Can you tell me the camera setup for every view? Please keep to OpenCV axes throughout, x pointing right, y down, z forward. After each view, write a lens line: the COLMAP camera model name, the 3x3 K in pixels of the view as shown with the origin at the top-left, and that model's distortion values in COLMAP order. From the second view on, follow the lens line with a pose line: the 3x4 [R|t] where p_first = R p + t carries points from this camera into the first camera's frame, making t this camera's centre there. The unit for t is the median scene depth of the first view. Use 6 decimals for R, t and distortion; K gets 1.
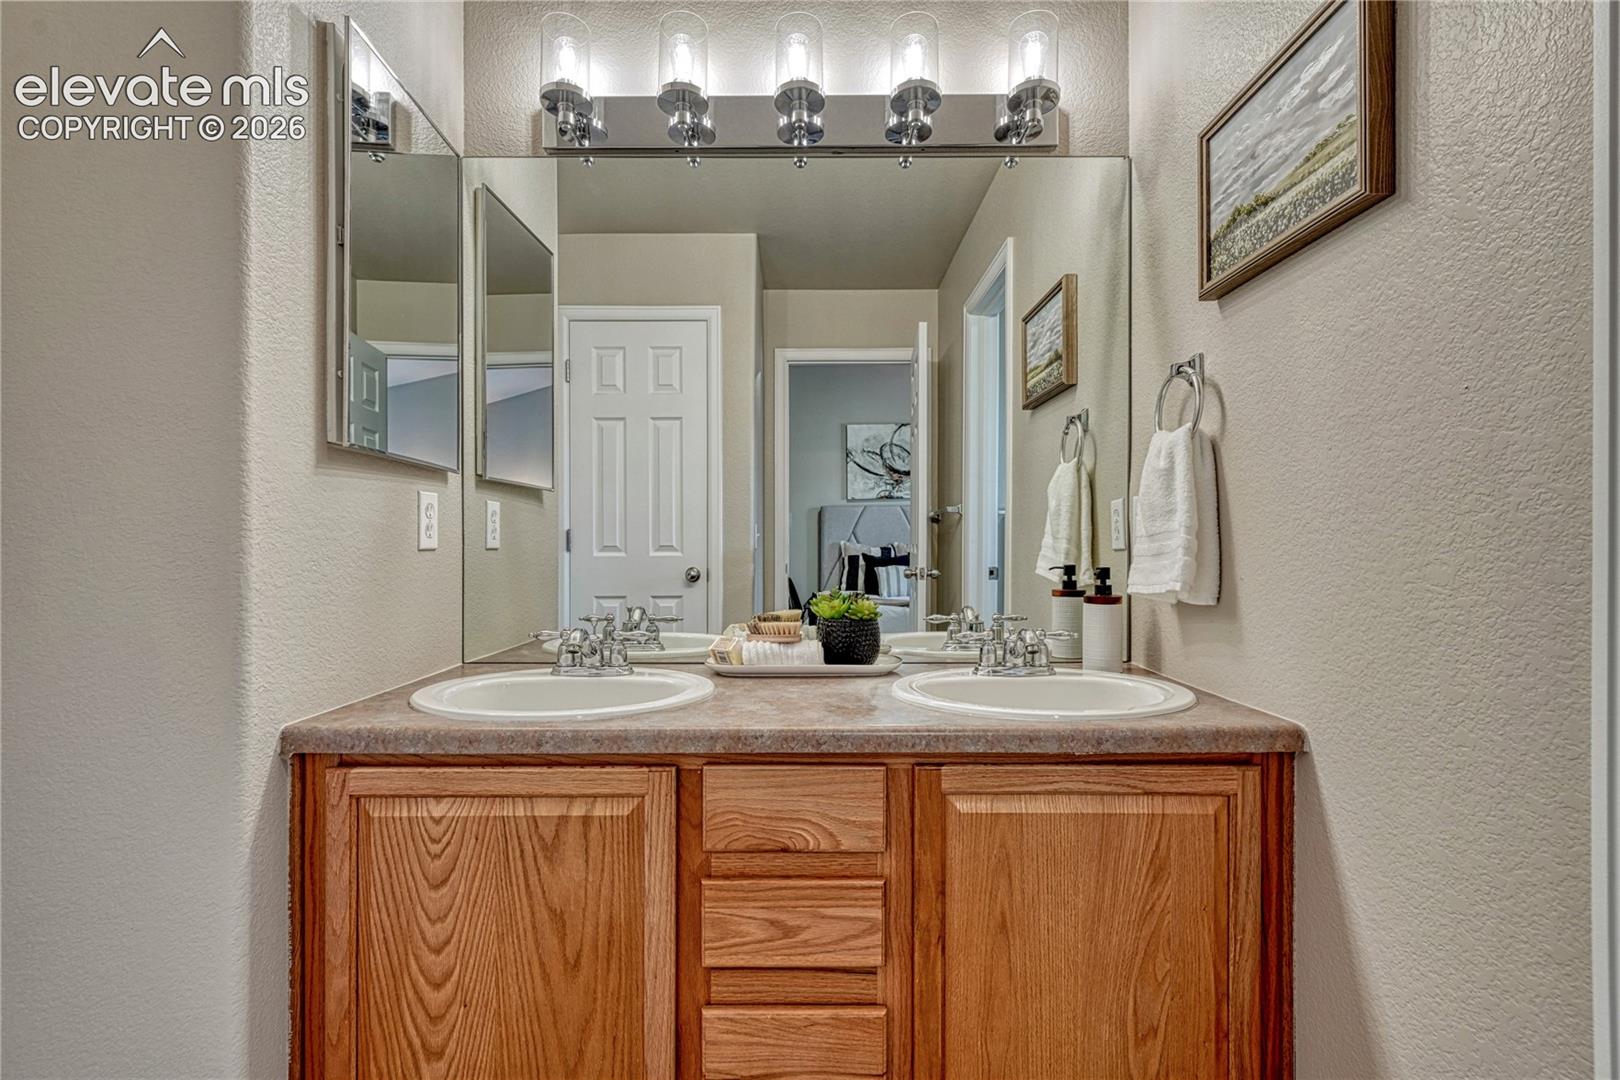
lens RADIAL K [[735.6, 0, 798.2], [0, 735.6, 543.1], [0, 0, 1]] dist [0.002763, -0.000086]
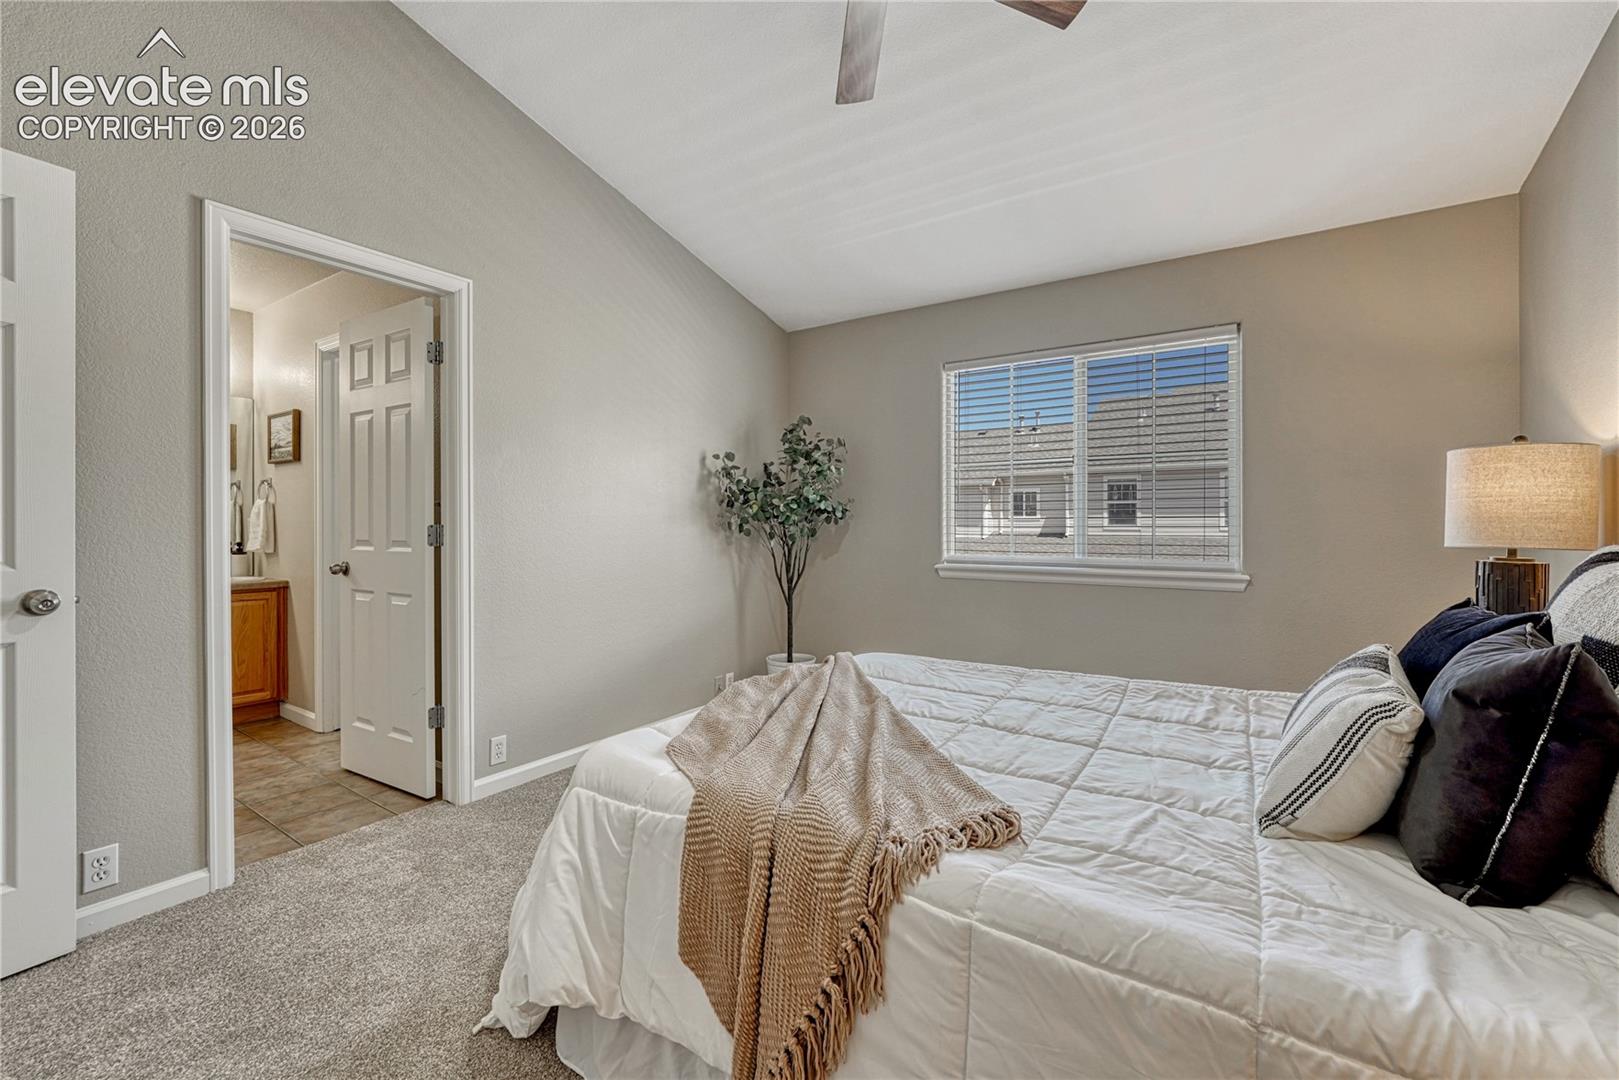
lens RADIAL K [[670.1, 0, 801.4], [0, 670.1, 524.5], [0, 0, 1]] dist [-0.010503, -0.000124]
pose [[0.541509, -0.002813, 0.840690, -0.848595], [0.002181, 0.999996, 0.001942, -0.057221], [-0.840692, 0.000782, 0.541513, -3.290433]]
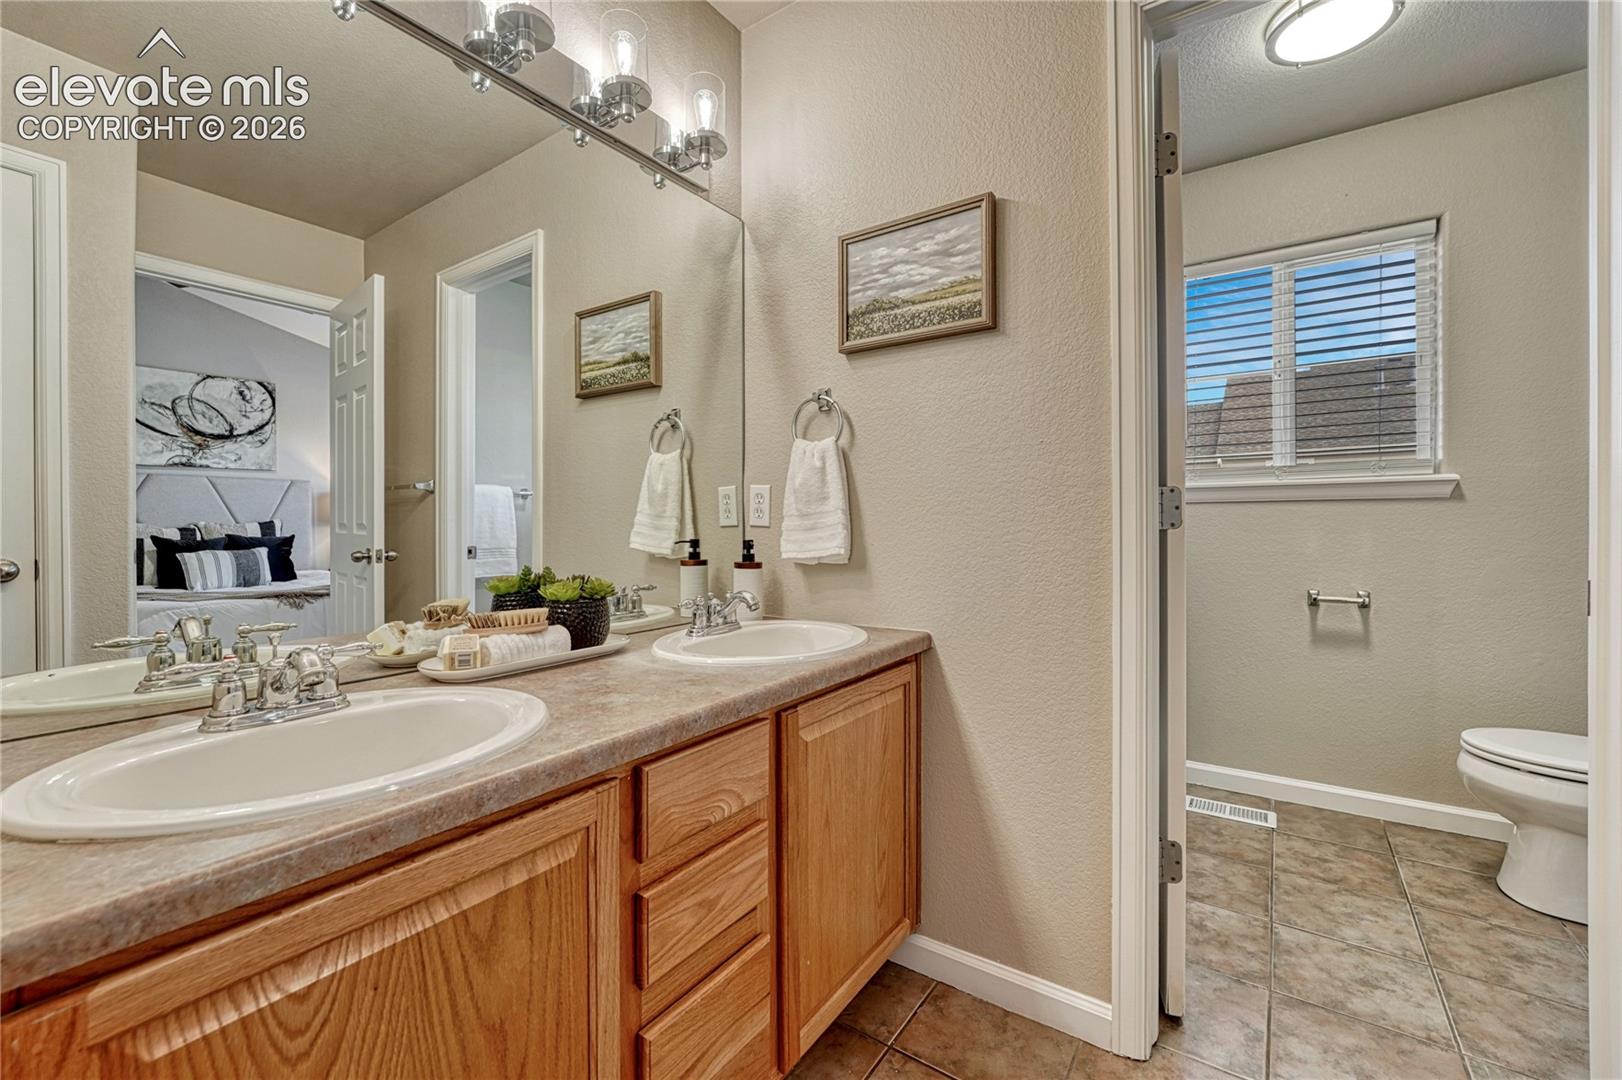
lens RADIAL K [[671.3, 0, 802.9], [0, 671.3, 524.5], [0, 0, 1]] dist [-0.010503, -0.000124]
pose [[0.571972, -0.005045, 0.820258, -0.688188], [0.002203, 0.999987, 0.004614, 0.001201], [-0.820270, -0.000832, 0.571975, 0.371046]]
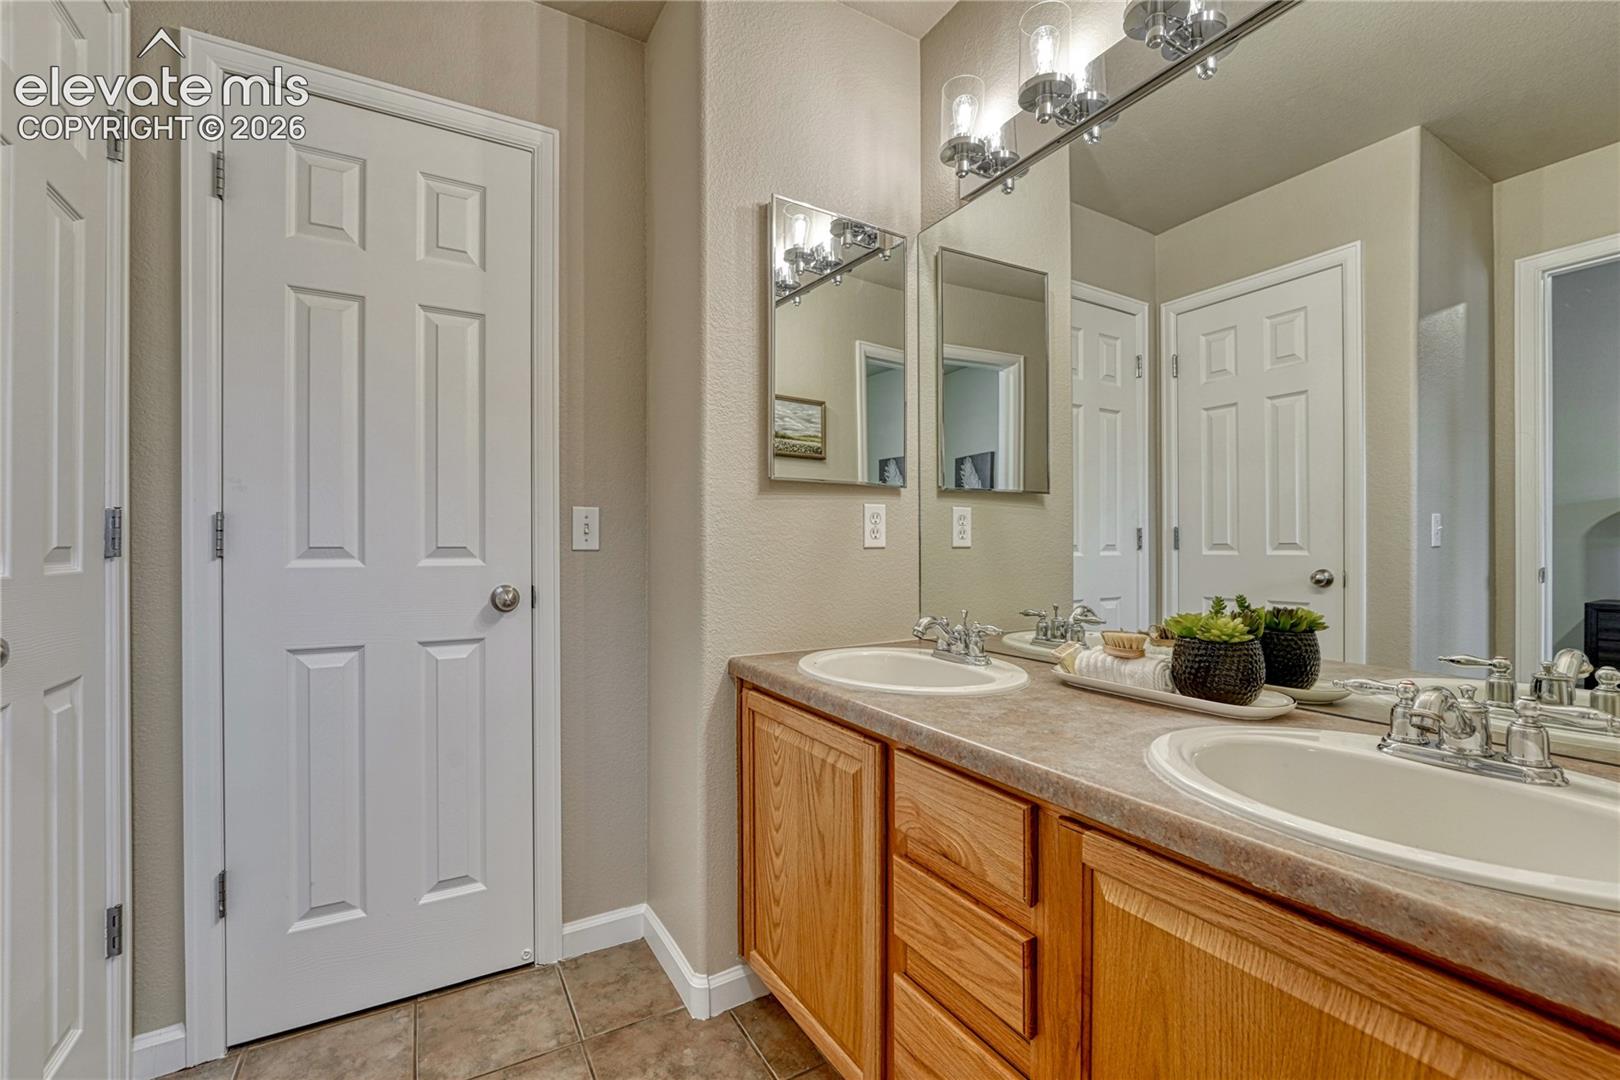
lens RADIAL K [[675.4, 0, 807.0], [0, 675.4, 538.0], [0, 0, 1]] dist [-0.013698, 0.003465]
pose [[0.511202, -0.007112, -0.859431, 0.659588], [0.004923, 0.999974, -0.005346, -0.003726], [0.859447, -0.001498, 0.511223, 0.382637]]
